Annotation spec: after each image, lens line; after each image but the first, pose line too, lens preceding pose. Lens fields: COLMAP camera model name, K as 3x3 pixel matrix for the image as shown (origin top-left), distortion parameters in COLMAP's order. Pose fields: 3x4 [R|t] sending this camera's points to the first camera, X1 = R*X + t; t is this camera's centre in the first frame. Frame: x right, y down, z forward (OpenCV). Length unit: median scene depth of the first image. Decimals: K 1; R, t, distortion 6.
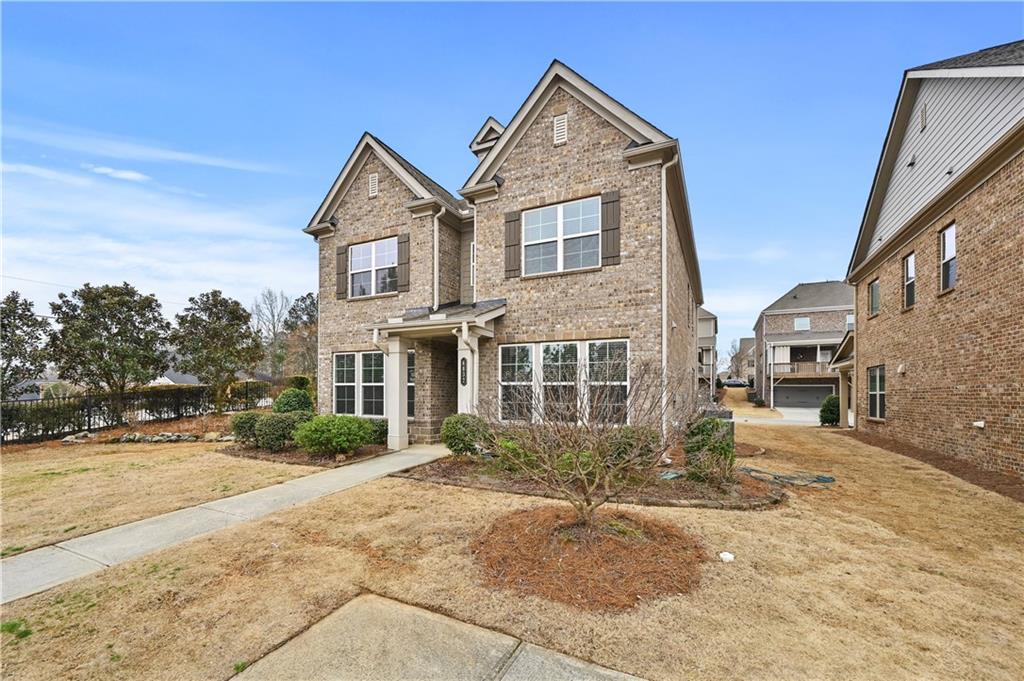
lens RADIAL K [[407.8, 0, 495.6], [0, 407.8, 381.2], [0, 0, 1]] dist [0.001691, -0.000464]
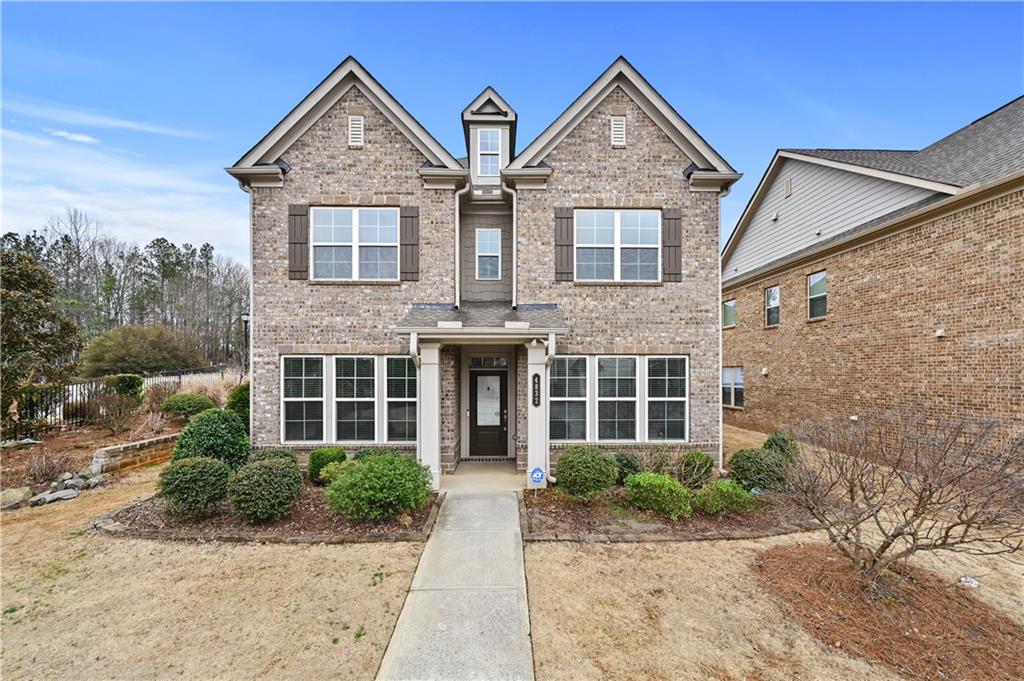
lens RADIAL K [[407.8, 0, 511.9], [0, 407.8, 365.5], [0, 0, 1]] dist [0.001691, -0.000464]
pose [[0.890219, 0.000292, 0.455532, -0.471876], [-0.003946, 0.999967, 0.007071, -0.074648], [-0.455515, -0.008093, 0.890191, 0.253195]]
